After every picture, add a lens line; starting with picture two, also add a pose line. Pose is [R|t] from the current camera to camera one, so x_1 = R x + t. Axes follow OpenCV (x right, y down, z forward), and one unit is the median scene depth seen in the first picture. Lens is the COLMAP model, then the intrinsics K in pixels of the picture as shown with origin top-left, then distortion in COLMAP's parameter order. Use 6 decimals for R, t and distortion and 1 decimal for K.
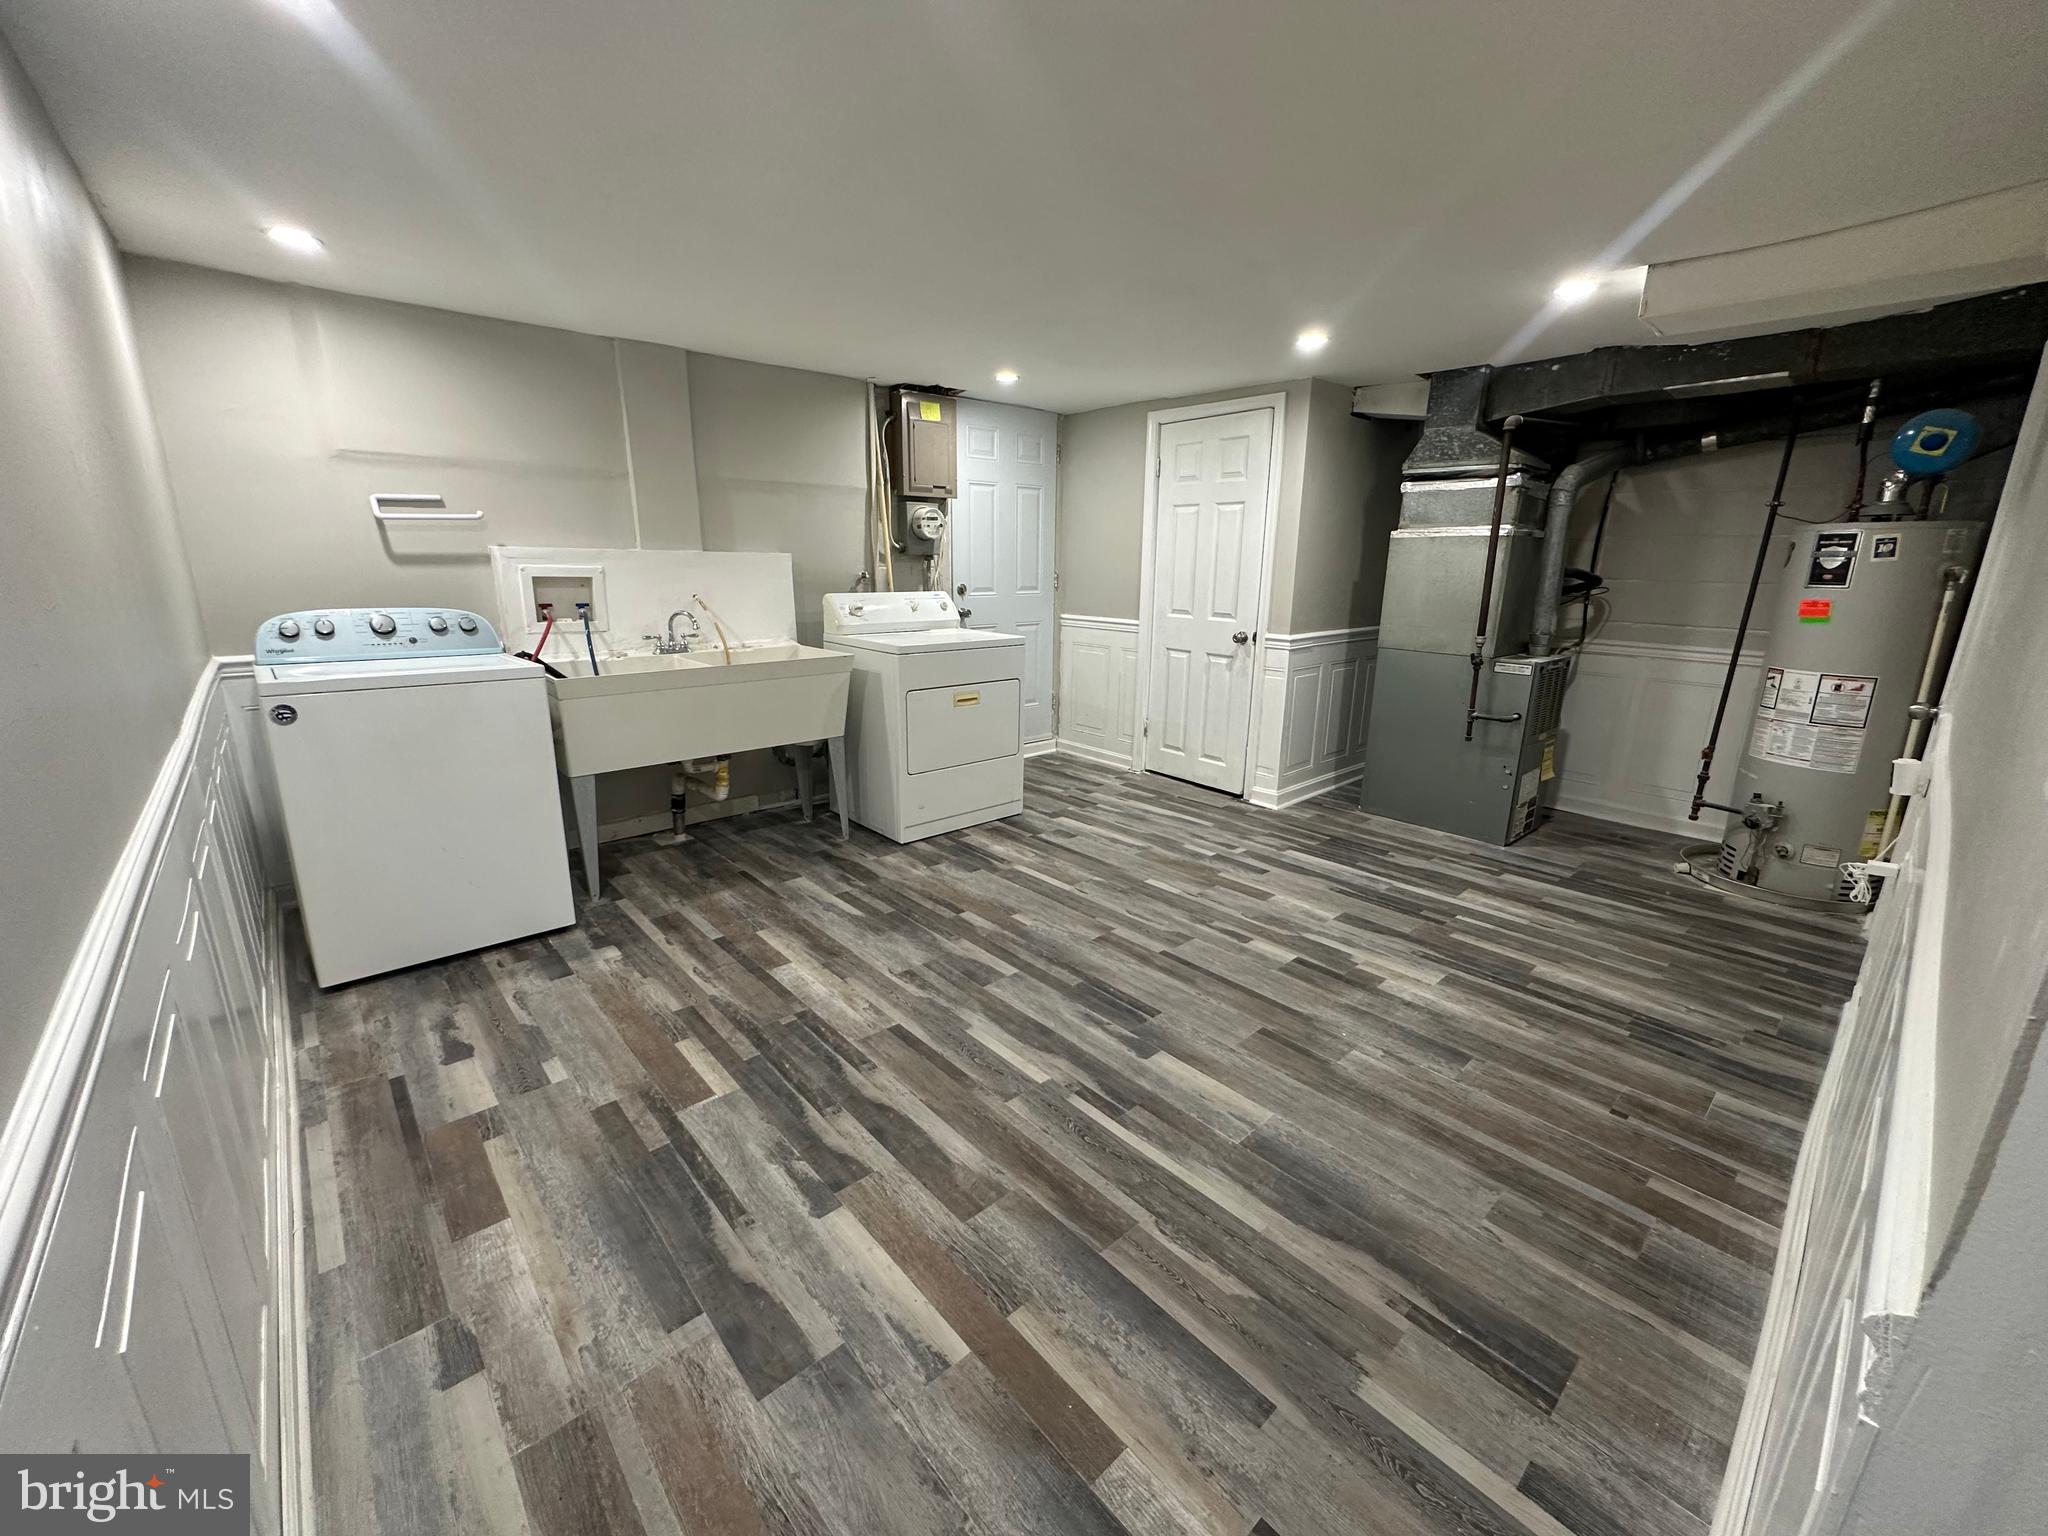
lens RADIAL K [[818.9, 0, 1025.0], [0, 818.9, 765.6], [0, 0, 1]] dist [-0.004080, 0.001072]
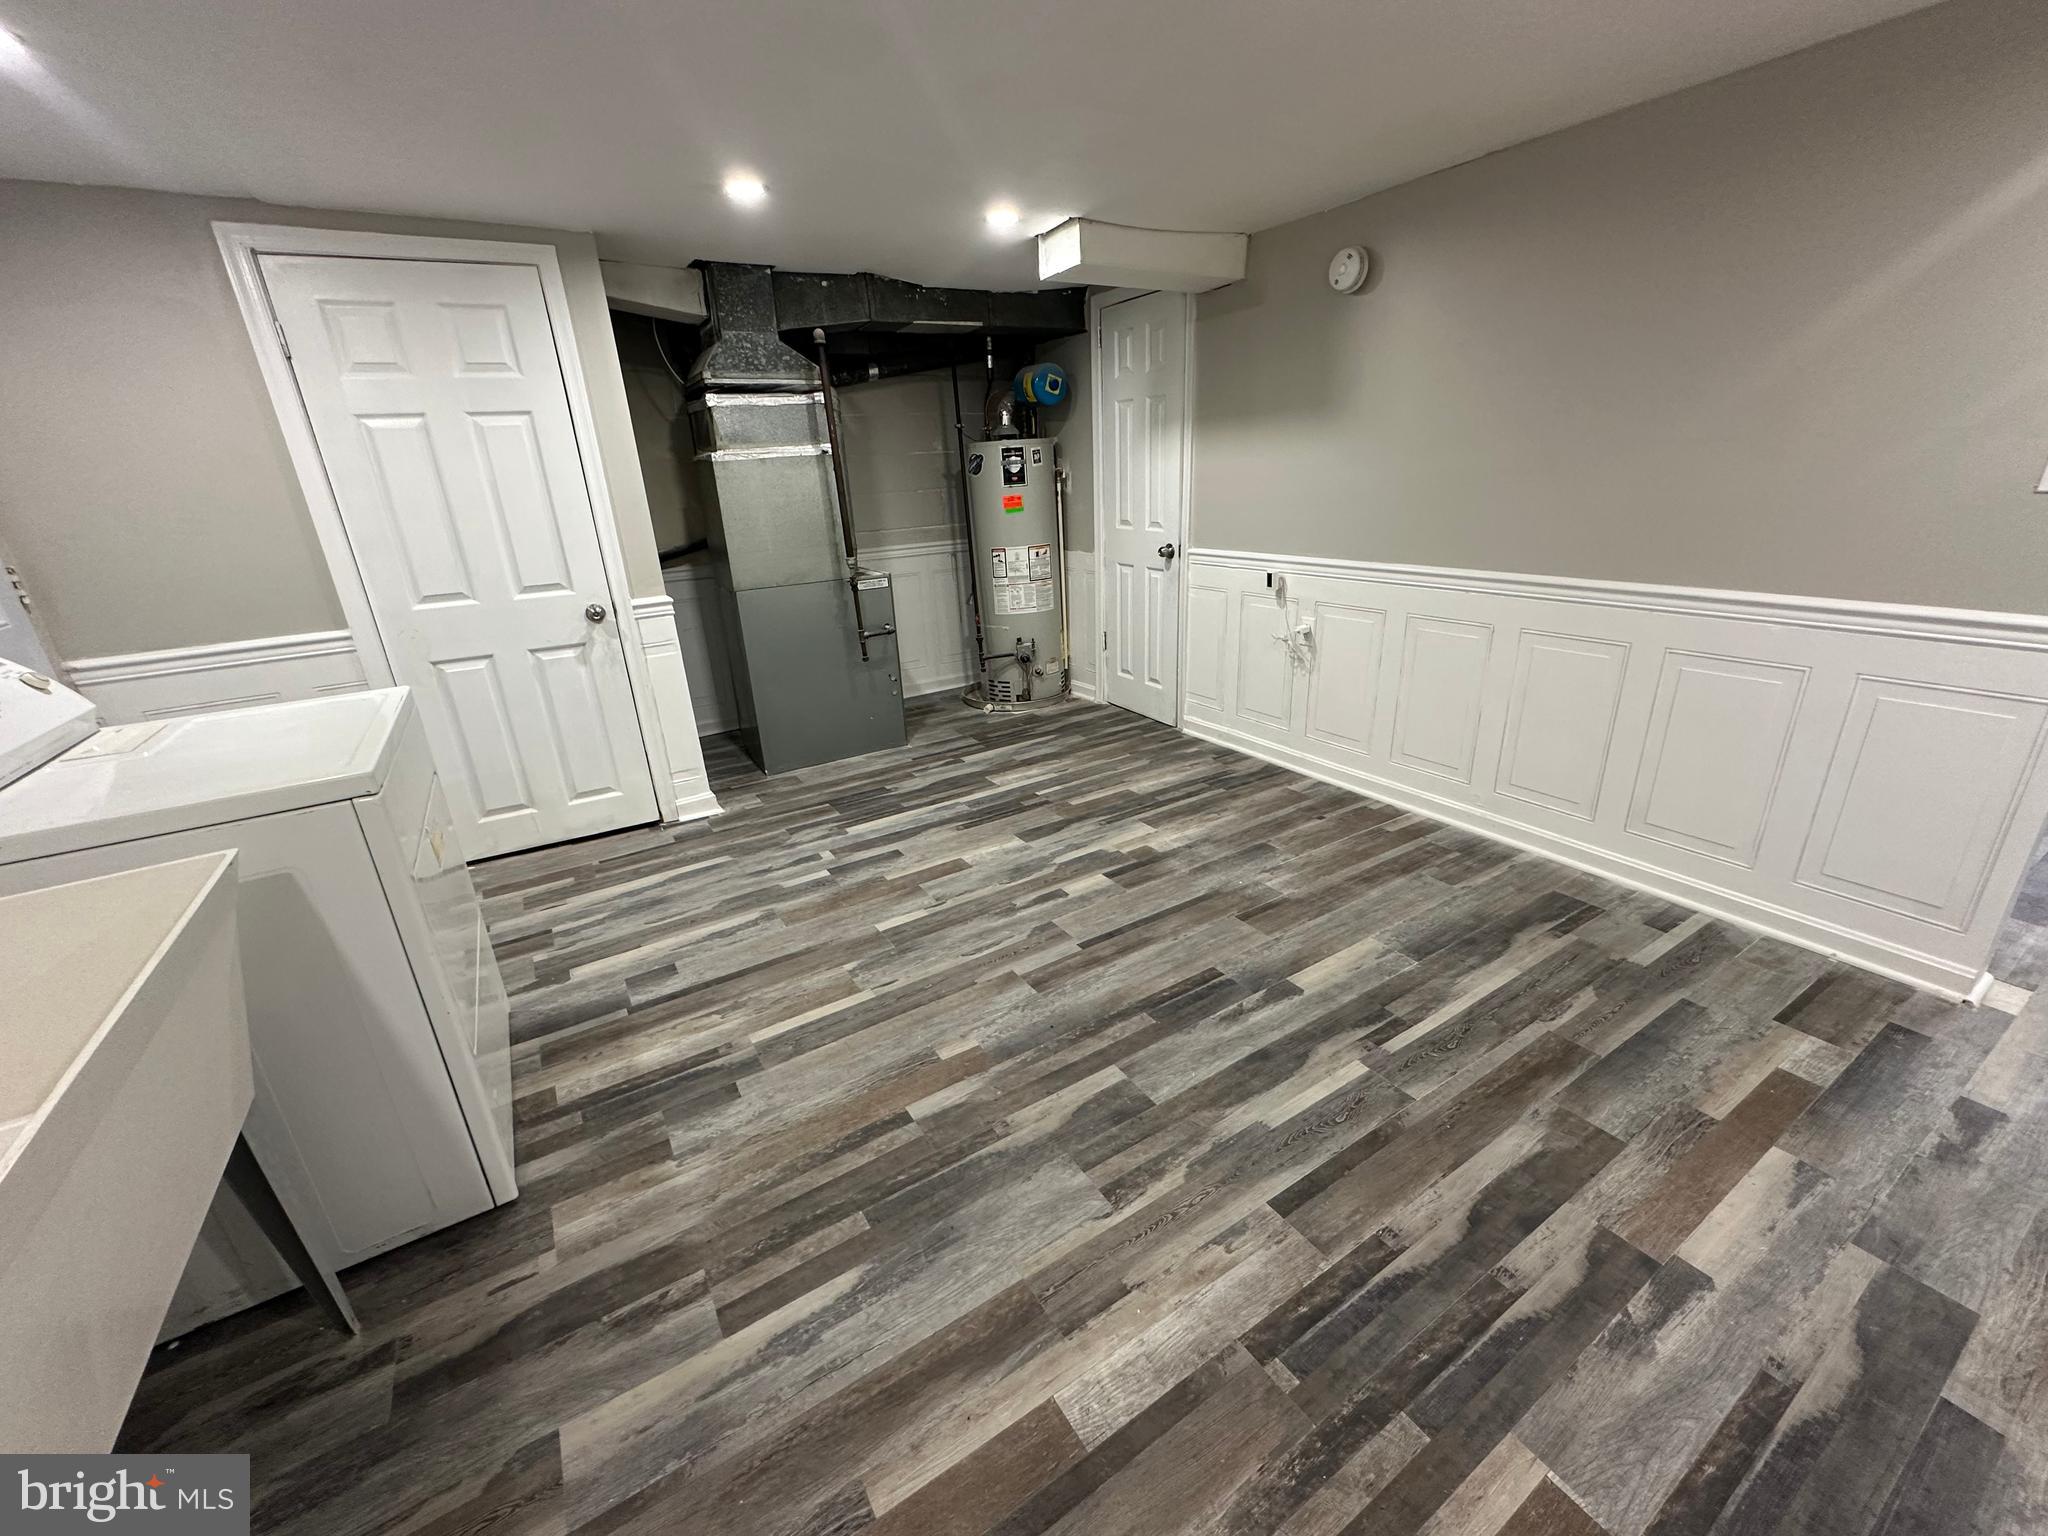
lens RADIAL K [[818.9, 0, 1028.2], [0, 818.9, 763.9], [0, 0, 1]] dist [-0.004080, 0.001072]
pose [[0.176892, -0.356904, 0.917240, -0.540663], [0.295696, 0.908154, 0.296343, -0.208721], [-0.938761, 0.218803, 0.266181, 0.754444]]
